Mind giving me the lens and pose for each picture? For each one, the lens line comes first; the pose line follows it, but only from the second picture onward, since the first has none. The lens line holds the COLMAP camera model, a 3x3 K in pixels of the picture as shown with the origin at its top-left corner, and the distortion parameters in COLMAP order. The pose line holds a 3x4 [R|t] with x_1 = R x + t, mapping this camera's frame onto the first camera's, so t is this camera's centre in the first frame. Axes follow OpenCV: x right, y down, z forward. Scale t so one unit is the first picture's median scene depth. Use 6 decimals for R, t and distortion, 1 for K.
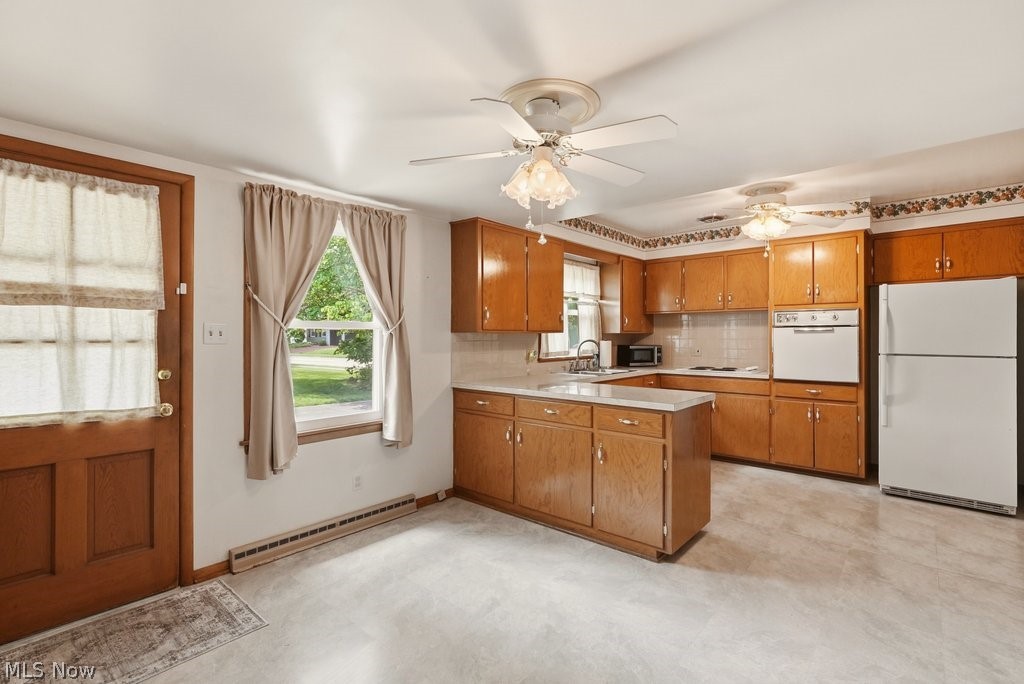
lens RADIAL K [[473.4, 0, 512.5], [0, 473.4, 334.2], [0, 0, 1]] dist [-0.000675, 0.000803]
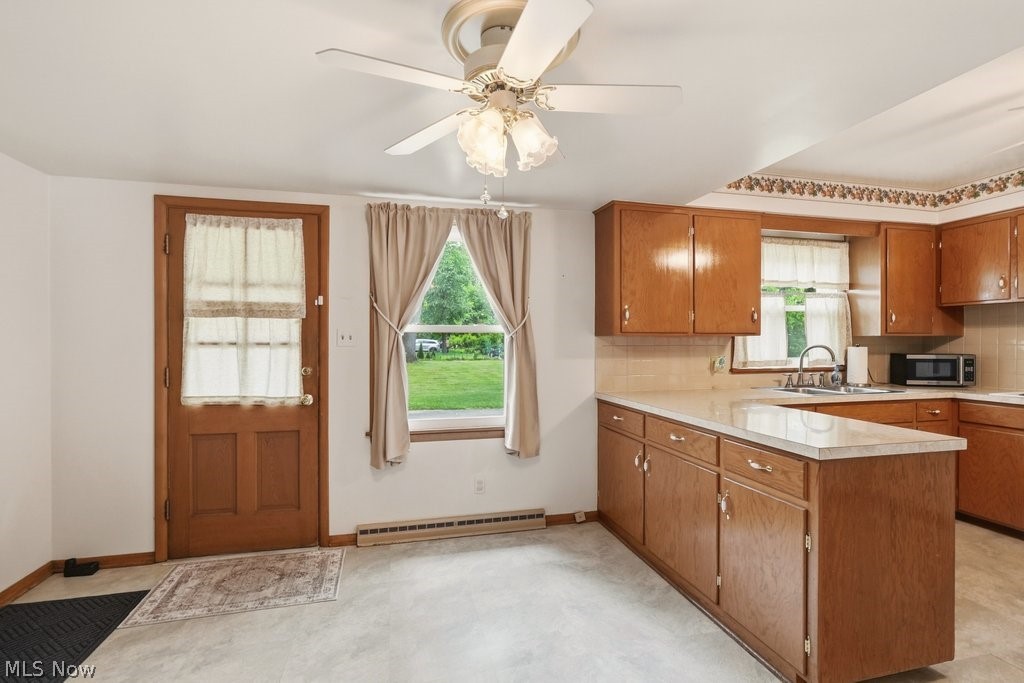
lens RADIAL K [[474.7, 0, 512.0], [0, 474.7, 341.5], [0, 0, 1]] dist [-0.003367, 0.001287]
pose [[0.820655, -0.000396, -0.571424, 0.232778], [0.002258, 0.999994, 0.002549, 0.003883], [0.571419, -0.003382, 0.820651, 0.167536]]
